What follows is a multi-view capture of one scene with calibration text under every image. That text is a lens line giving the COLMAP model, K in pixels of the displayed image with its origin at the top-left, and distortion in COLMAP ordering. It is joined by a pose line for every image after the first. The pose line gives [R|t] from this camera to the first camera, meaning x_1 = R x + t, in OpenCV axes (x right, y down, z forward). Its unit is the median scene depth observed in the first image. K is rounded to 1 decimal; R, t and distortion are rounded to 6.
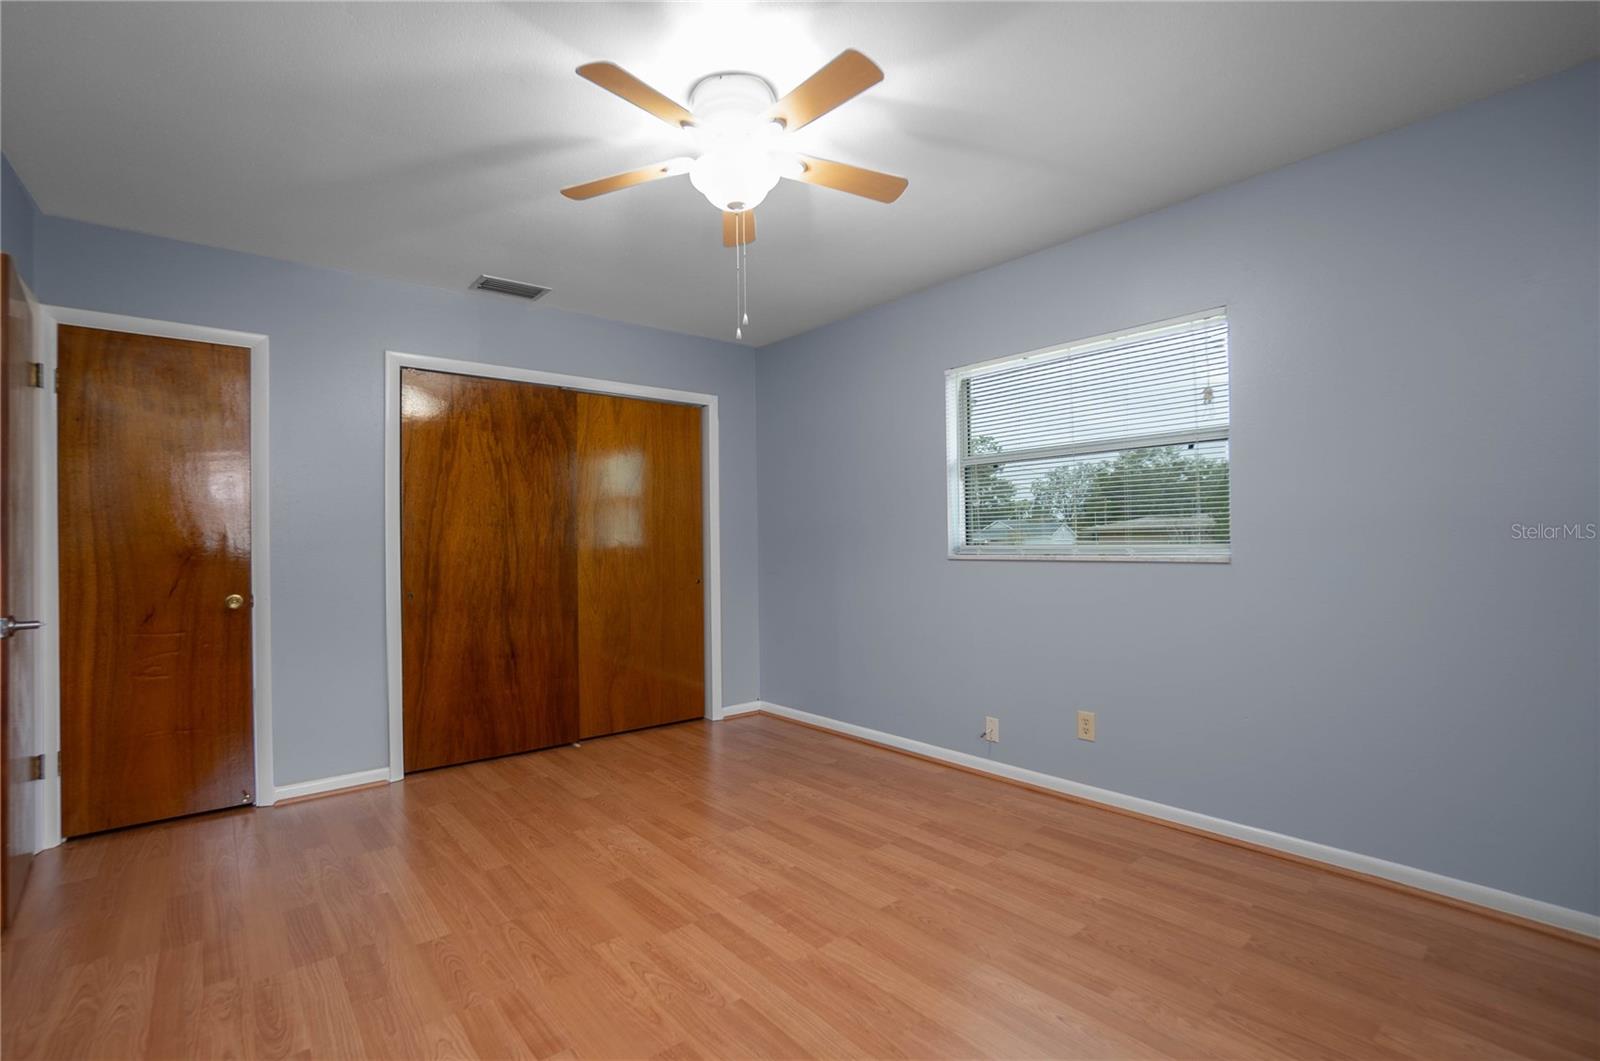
lens RADIAL K [[706.8, 0, 802.4], [0, 706.8, 541.2], [0, 0, 1]] dist [-0.051077, 0.017144]
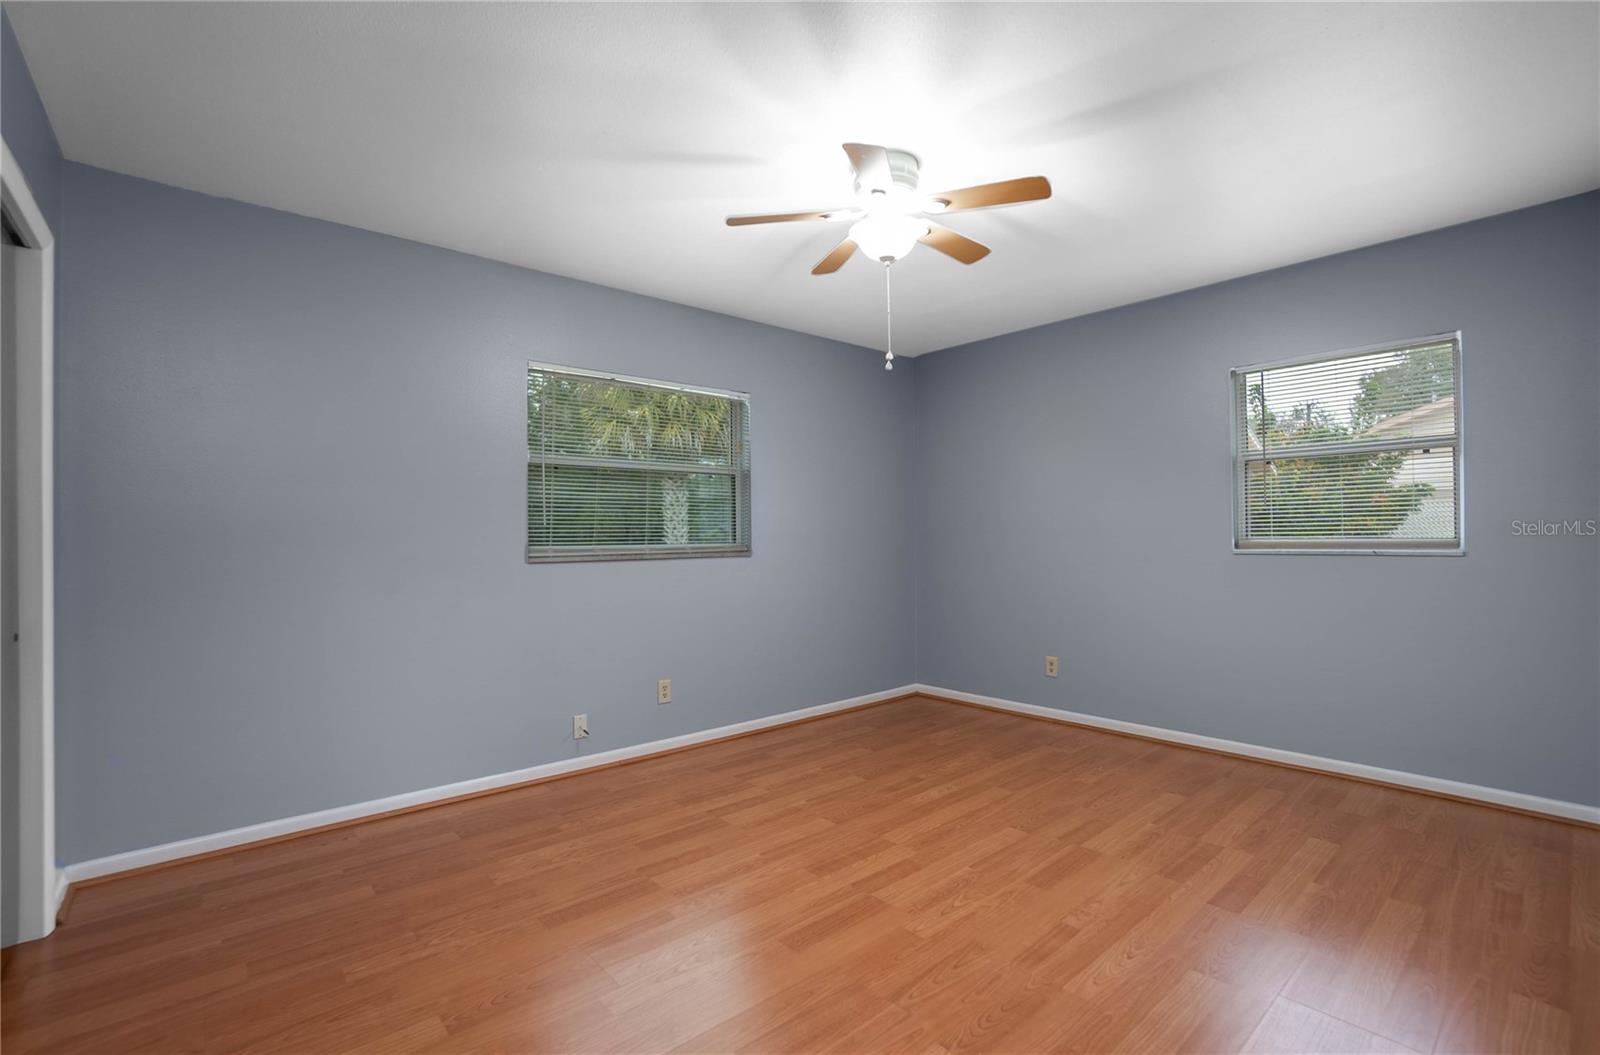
lens RADIAL K [[706.8, 0, 802.4], [0, 706.8, 538.2], [0, 0, 1]] dist [-0.051077, 0.017144]
pose [[-0.007312, 0.015688, 0.999850, -1.108962], [0.006180, 0.999859, -0.015643, 0.017151], [-0.999954, 0.006065, -0.007408, 0.995766]]
